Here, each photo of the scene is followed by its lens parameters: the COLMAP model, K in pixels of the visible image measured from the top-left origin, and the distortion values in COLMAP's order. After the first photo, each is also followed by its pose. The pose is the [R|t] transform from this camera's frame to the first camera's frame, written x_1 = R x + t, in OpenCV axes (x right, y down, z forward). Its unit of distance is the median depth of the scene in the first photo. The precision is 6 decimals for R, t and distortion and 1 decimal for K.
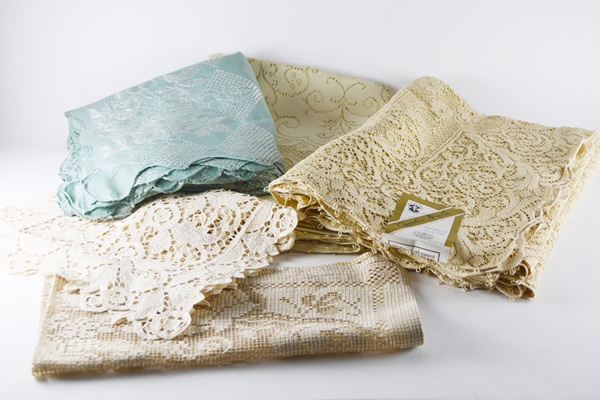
lens RADIAL K [[901.1, 0, 300.0], [0, 901.1, 200.0], [0, 0, 1]] dist [-0.034213, 0.038412]
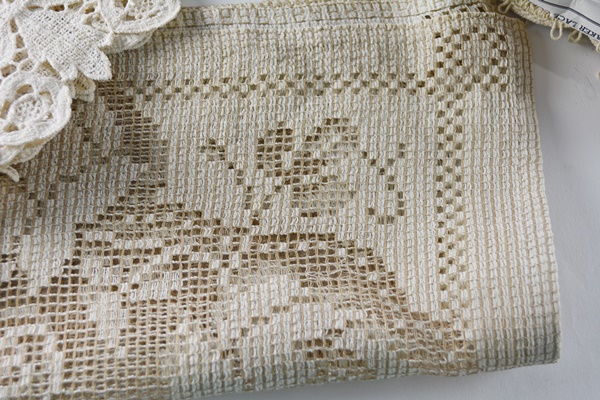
lens RADIAL K [[901.1, 0, 300.0], [0, 901.1, 200.0], [0, 0, 1]] dist [-0.034213, 0.038412]
pose [[0.998693, 0.043405, 0.027003, 0.010837], [-0.049961, 0.716967, 0.695314, -0.147045], [0.010819, -0.695754, 0.718198, 0.692831]]
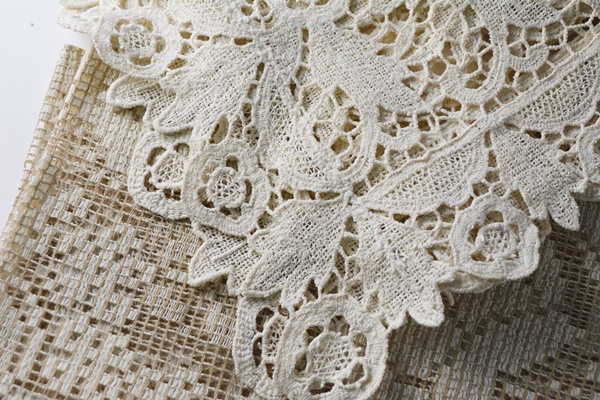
lens RADIAL K [[901.1, 0, 300.0], [0, 901.1, 200.0], [0, 0, 1]] dist [-0.034213, 0.038412]
pose [[0.923960, 0.368172, -0.103671, -0.130449], [-0.201807, 0.699493, 0.685554, -0.142677], [0.324919, -0.612503, 0.720603, 0.719935]]
